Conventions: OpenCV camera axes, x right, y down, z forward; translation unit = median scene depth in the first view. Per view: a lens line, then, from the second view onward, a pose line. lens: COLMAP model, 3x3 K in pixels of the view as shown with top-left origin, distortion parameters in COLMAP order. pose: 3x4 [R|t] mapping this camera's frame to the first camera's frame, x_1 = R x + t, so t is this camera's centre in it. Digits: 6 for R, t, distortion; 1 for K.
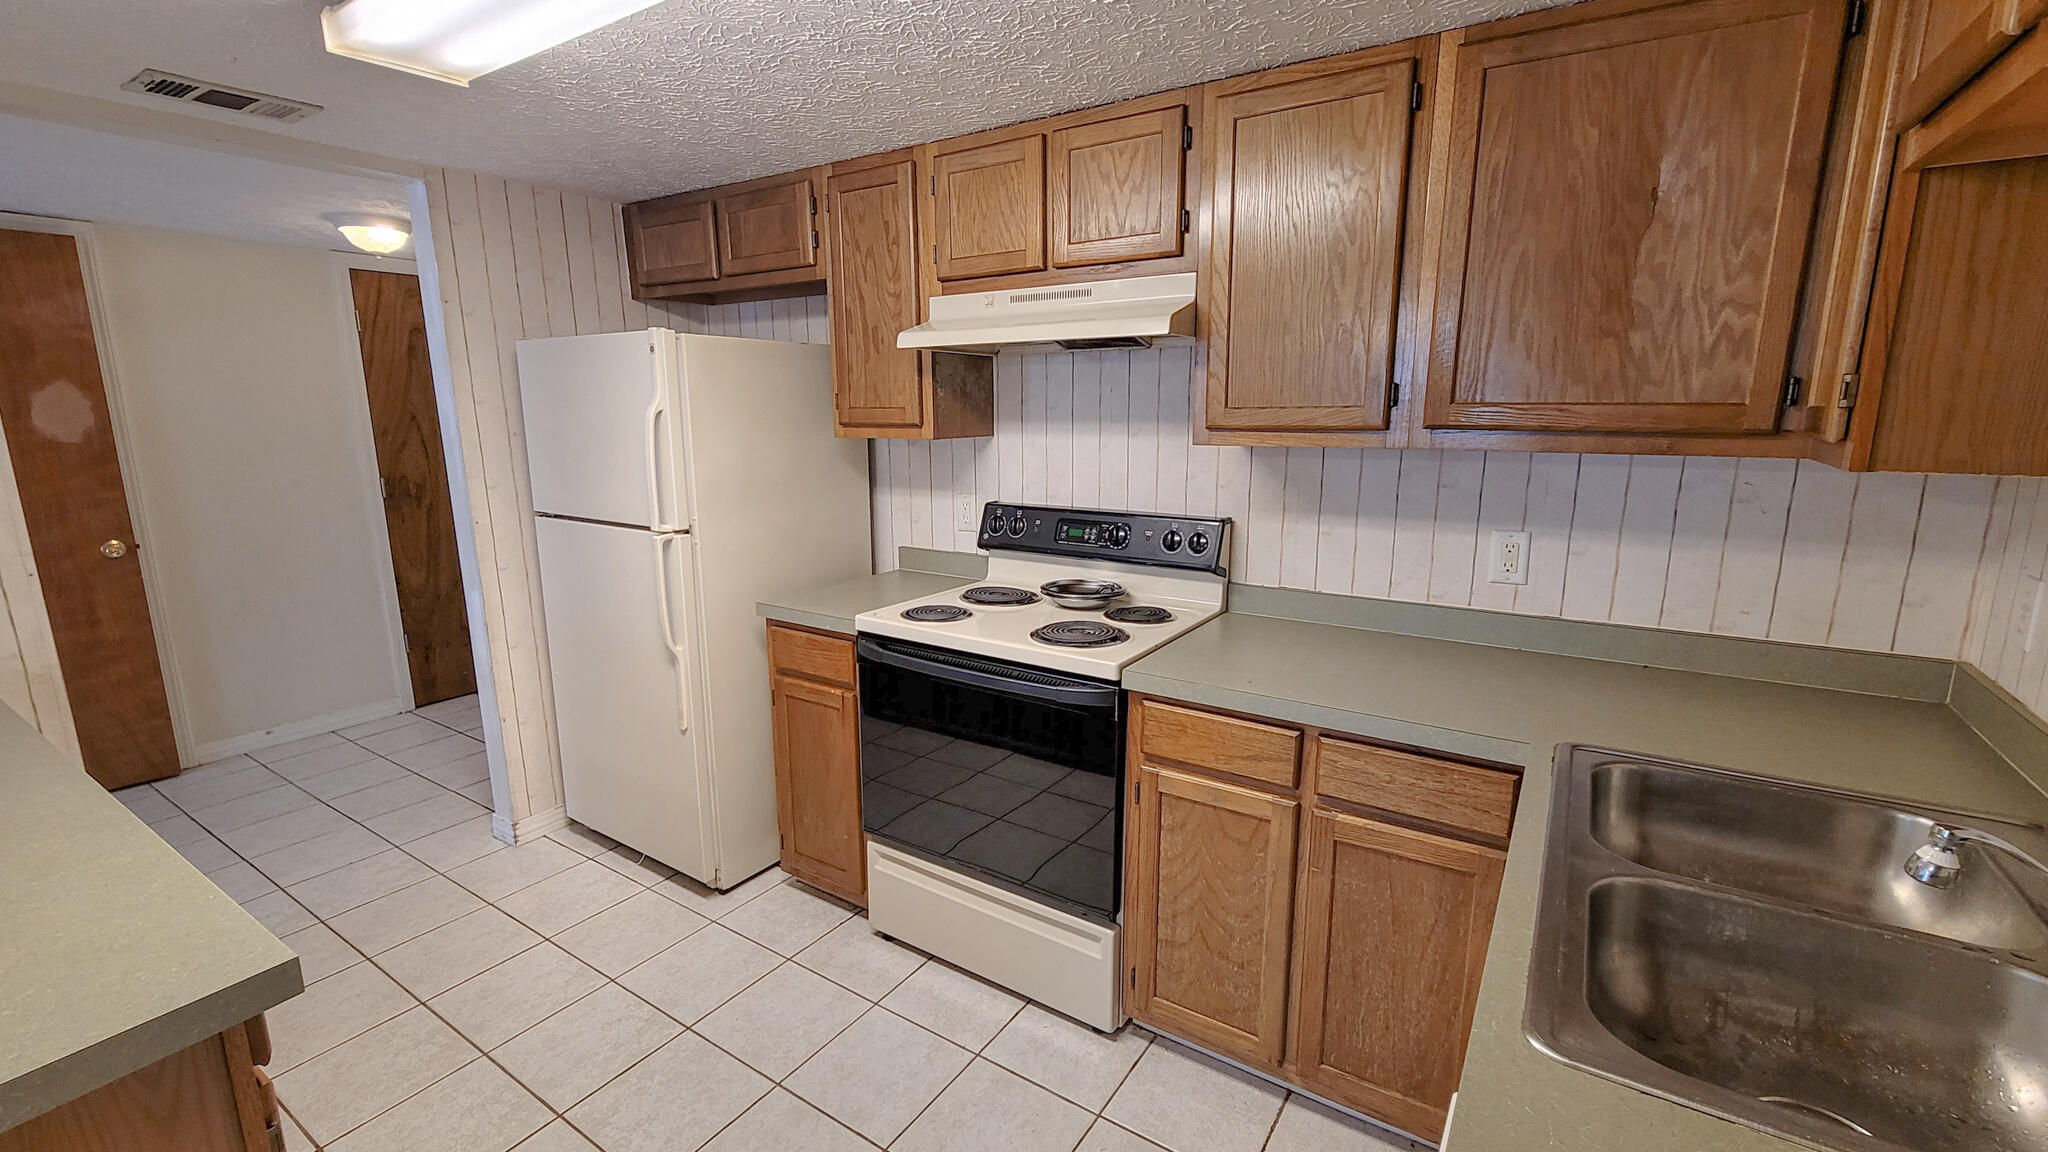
lens RADIAL K [[870.0, 0, 1024.0], [0, 870.0, 576.0], [0, 0, 1]] dist [-0.001213, -0.000266]
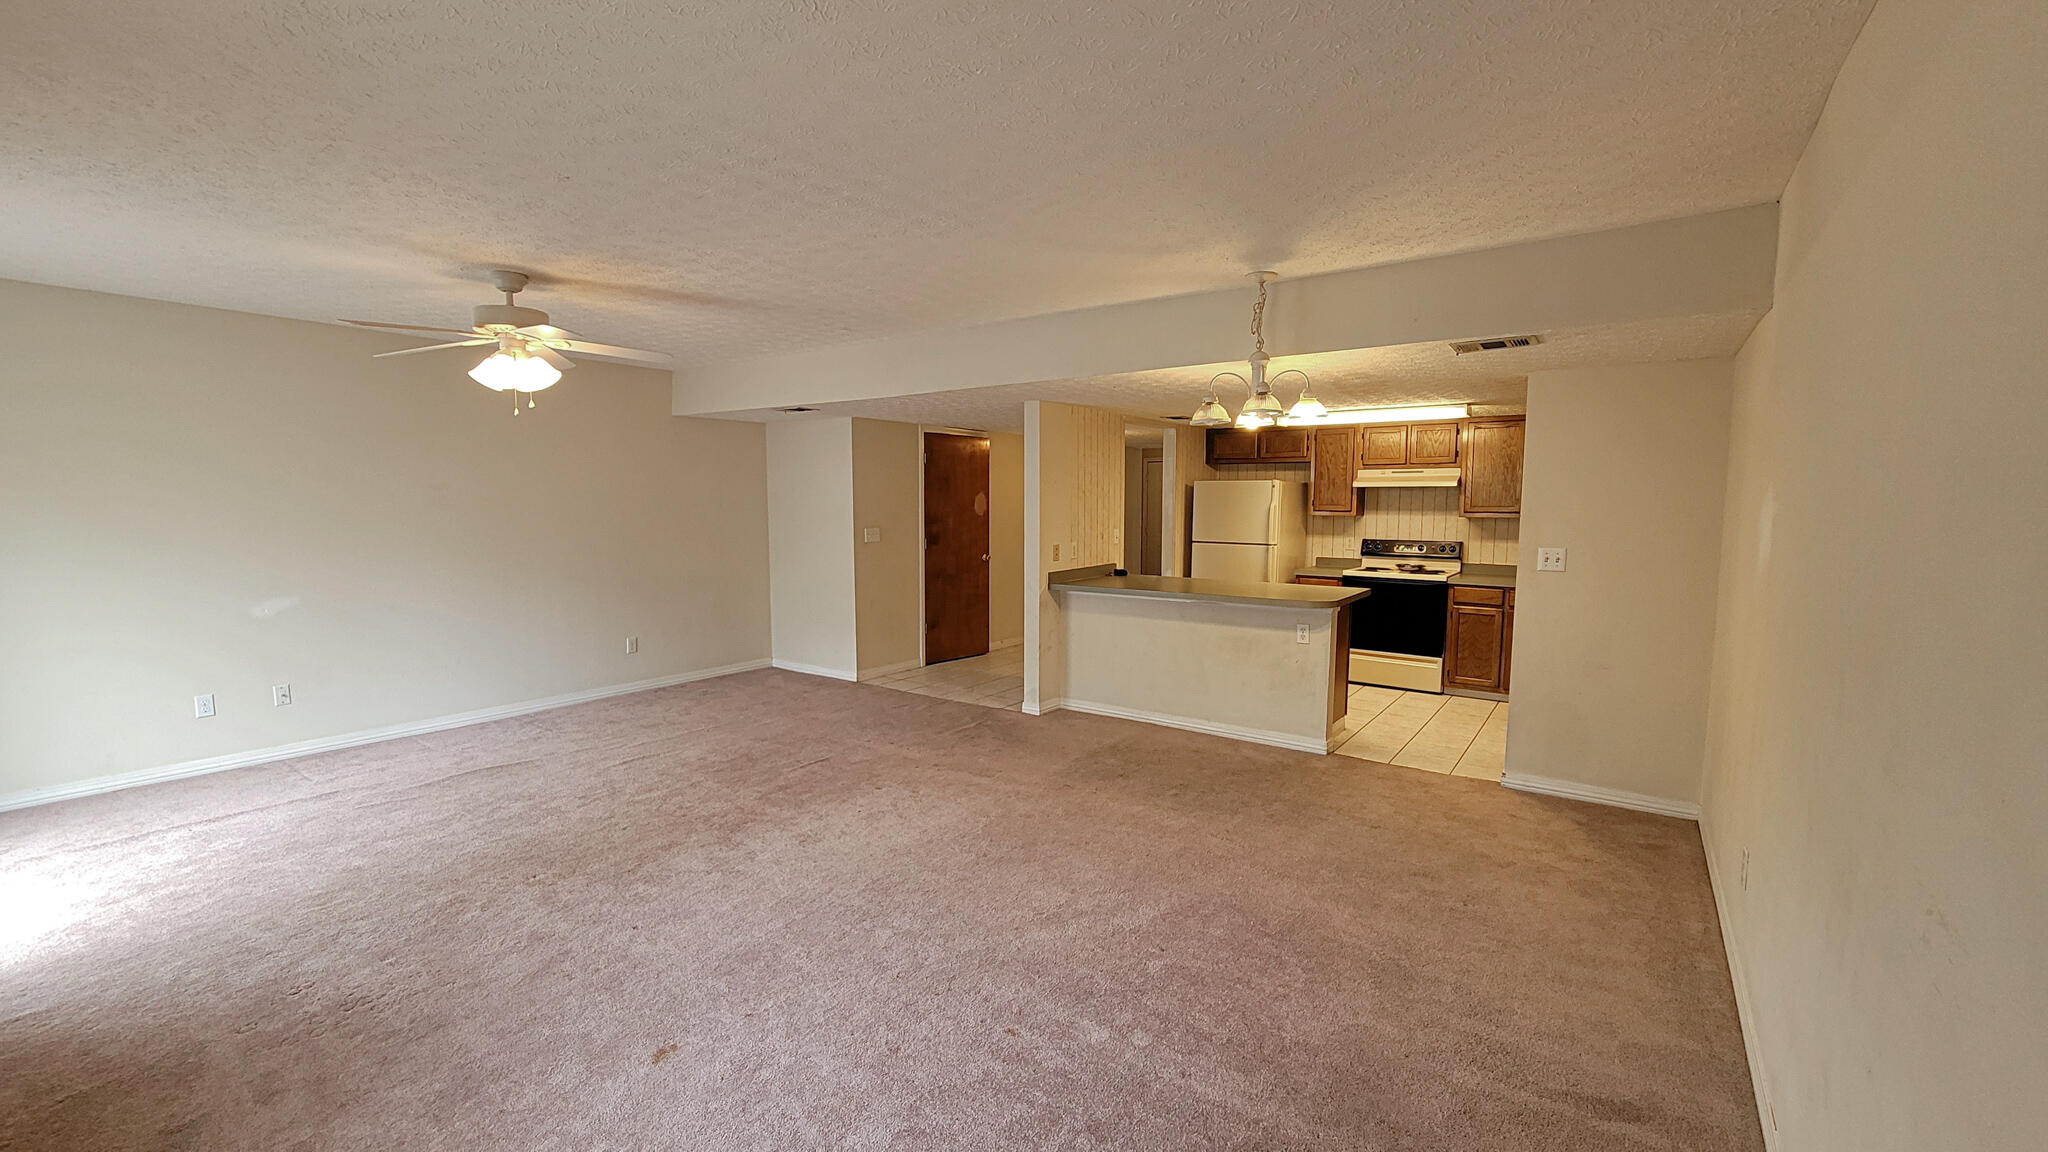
lens RADIAL K [[860.3, 0, 989.4], [0, 860.3, 576.9], [0, 0, 1]] dist [-0.001136, -0.000254]
pose [[0.997958, 0.014365, -0.062239, -1.345258], [-0.020855, 0.994262, -0.104918, 0.445042], [0.060375, 0.106002, 0.992531, -2.283848]]
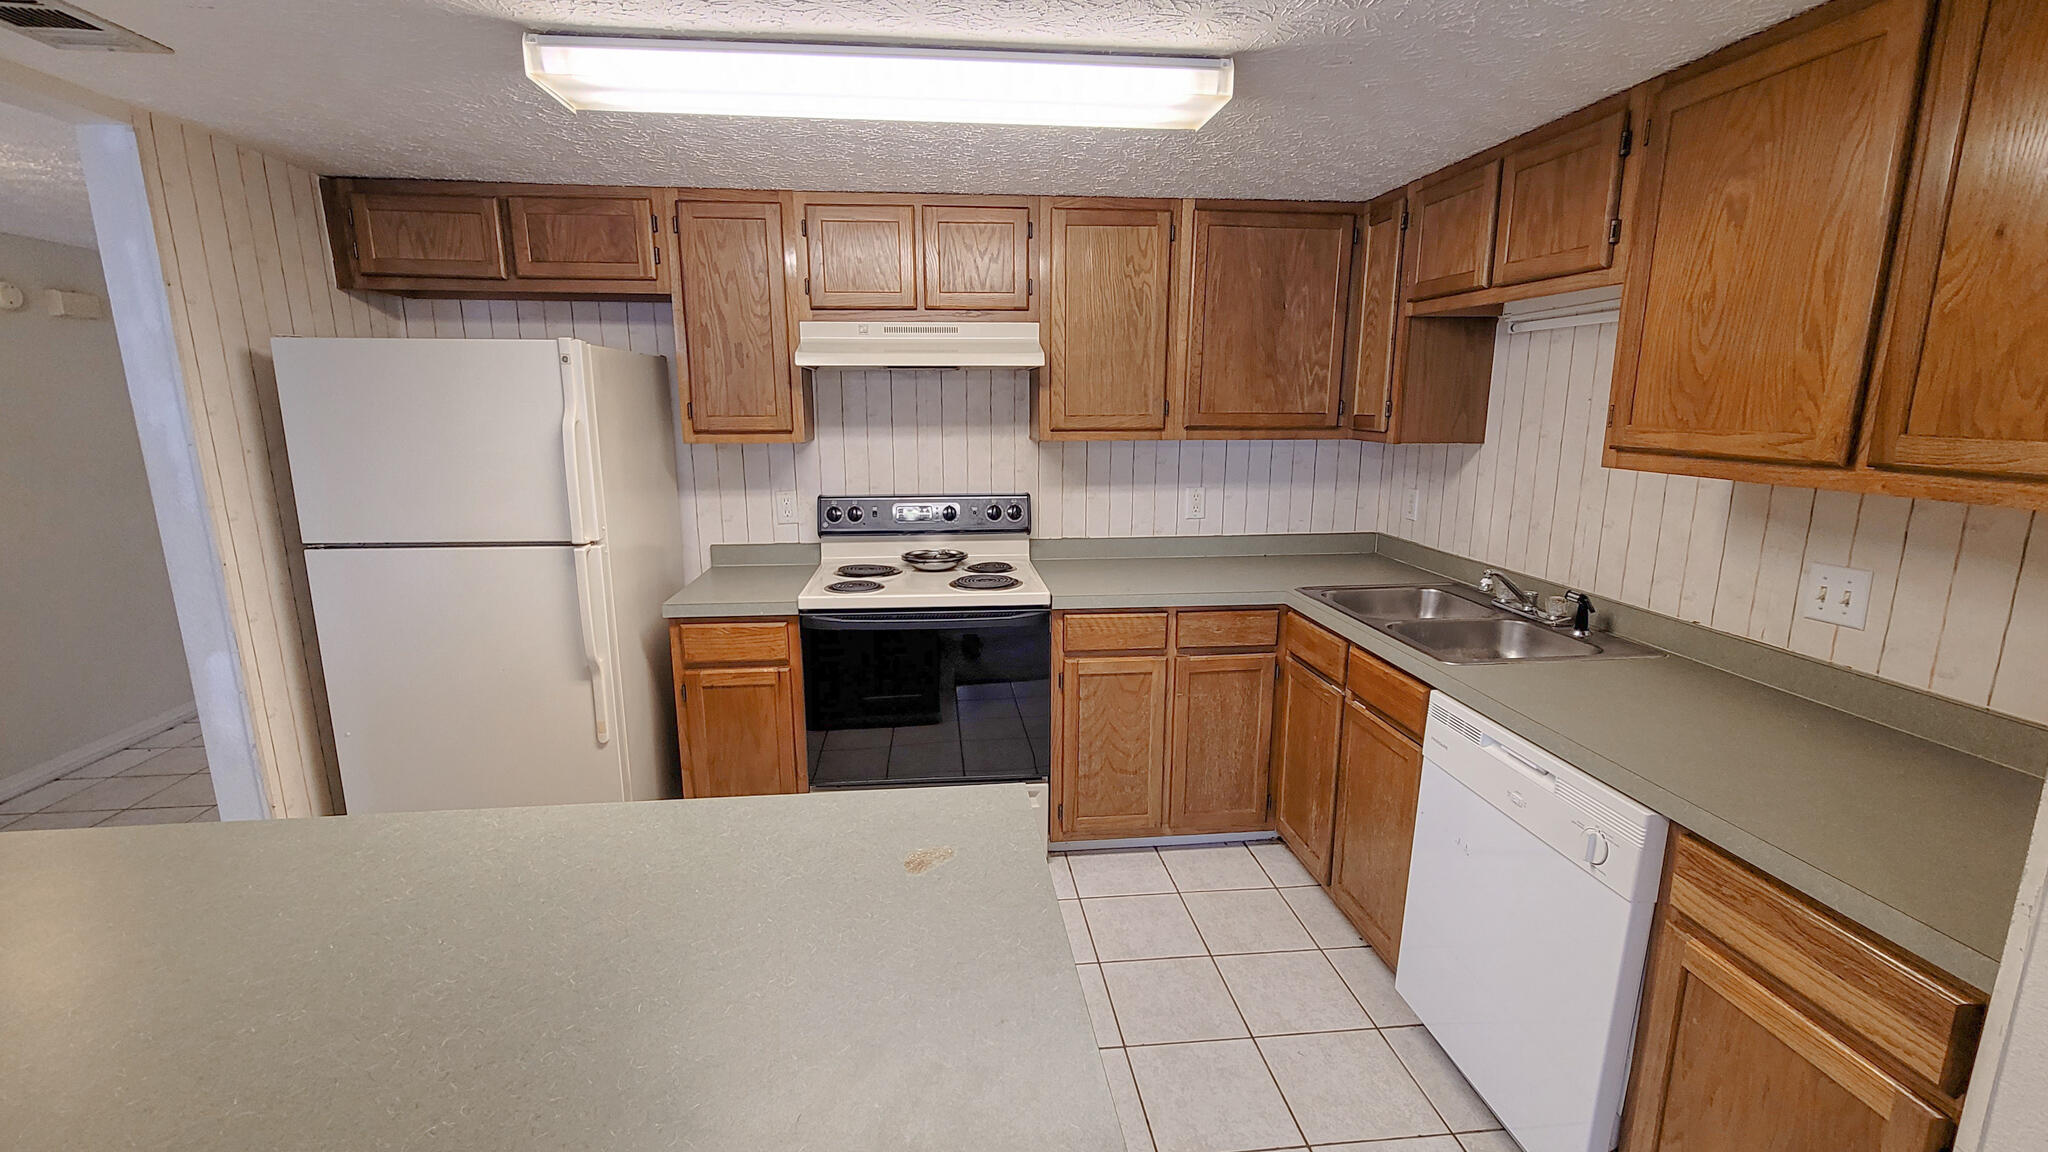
lens RADIAL K [[870.0, 0, 1024.0], [0, 870.0, 576.0], [0, 0, 1]] dist [-0.001213, -0.000266]
pose [[0.771302, -0.123400, 0.624392, -0.714614], [0.120837, 0.991573, 0.046699, 0.000127], [-0.624893, 0.039430, 0.779714, -0.093179]]
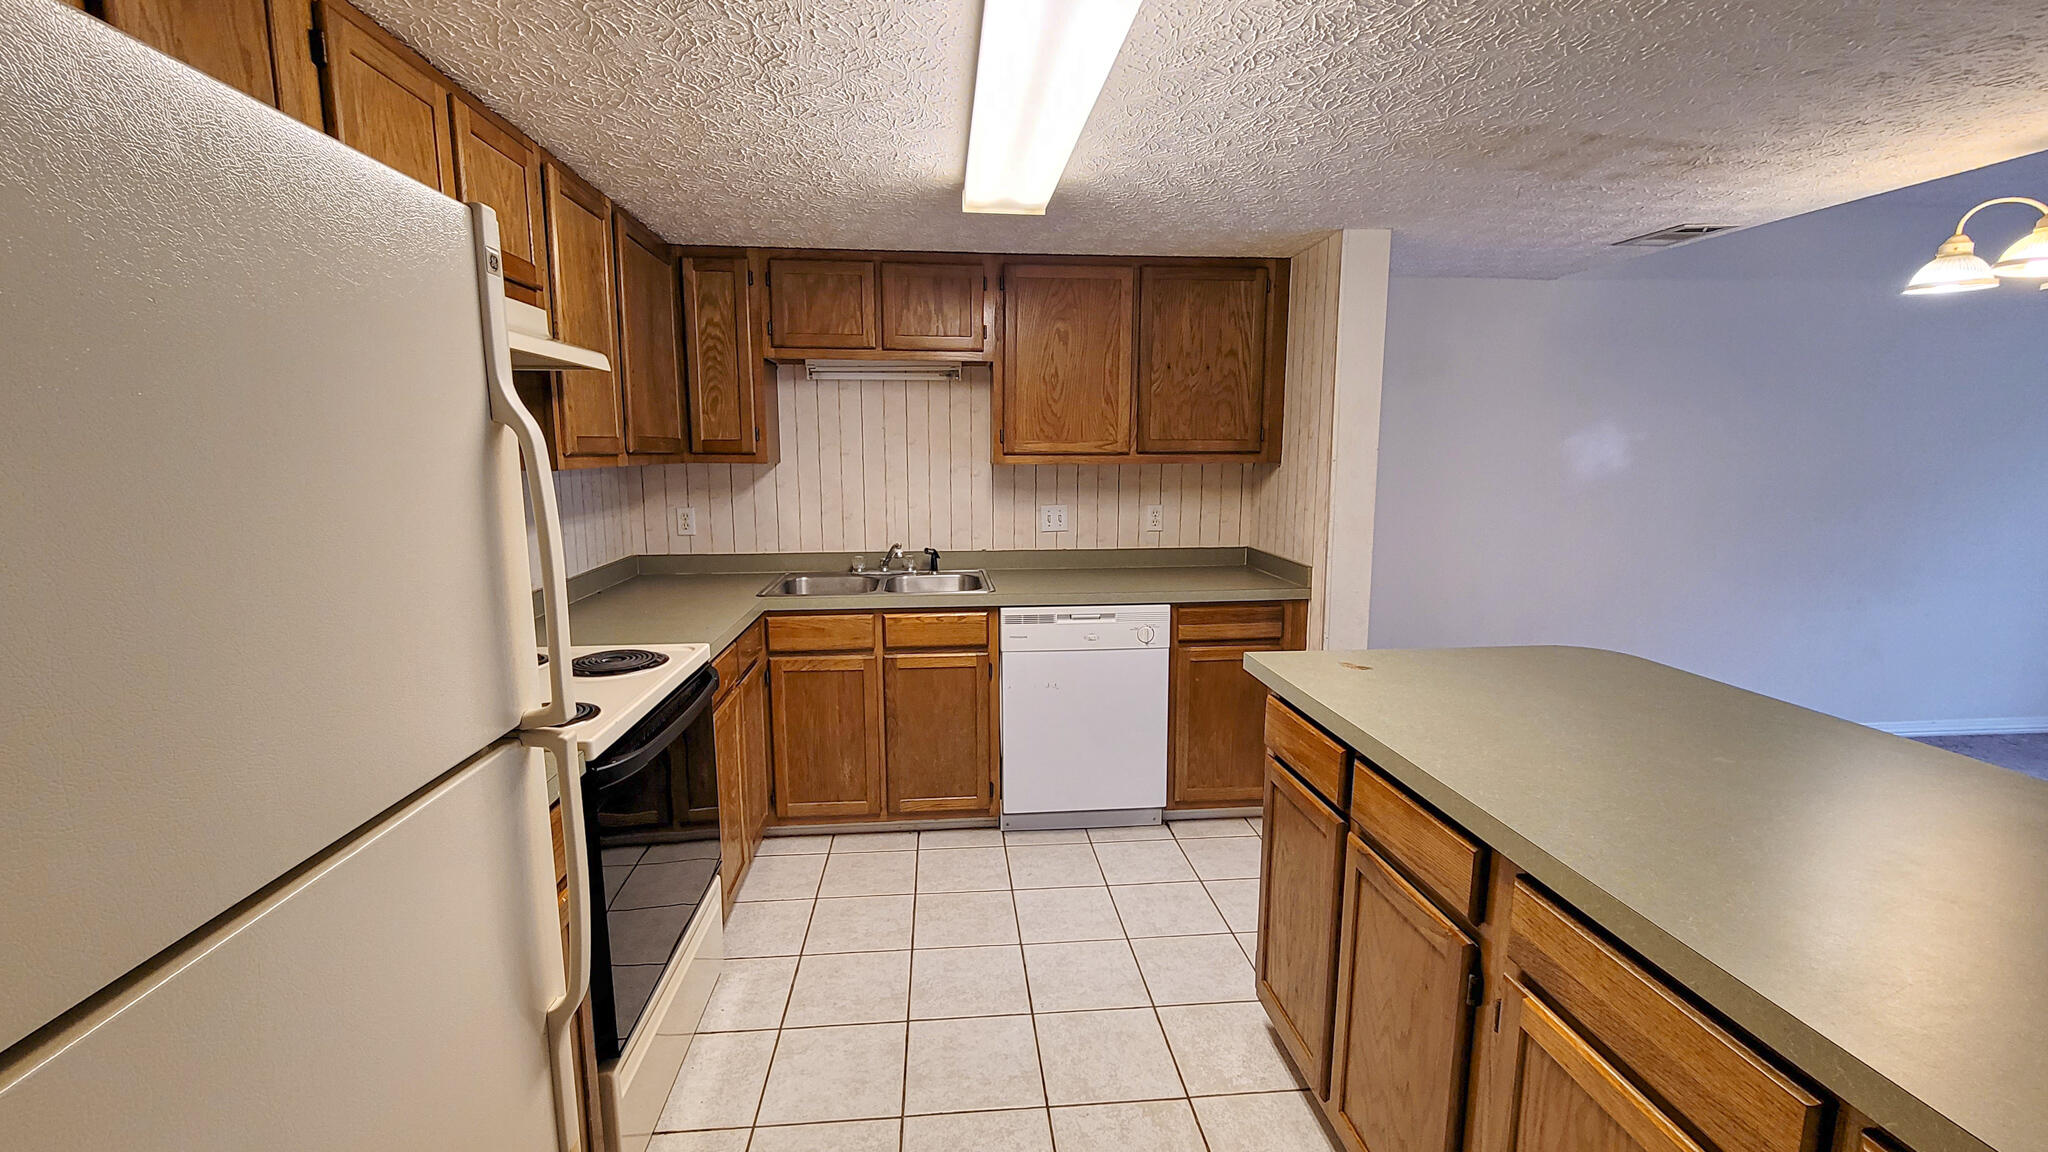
lens RADIAL K [[870.0, 0, 1024.0], [0, 870.0, 576.0], [0, 0, 1]] dist [-0.001213, -0.000266]
pose [[-0.623550, -0.113891, 0.773443, -0.955087], [0.155790, 0.951387, 0.265692, -0.215205], [-0.766104, 0.286167, -0.575494, 1.150683]]
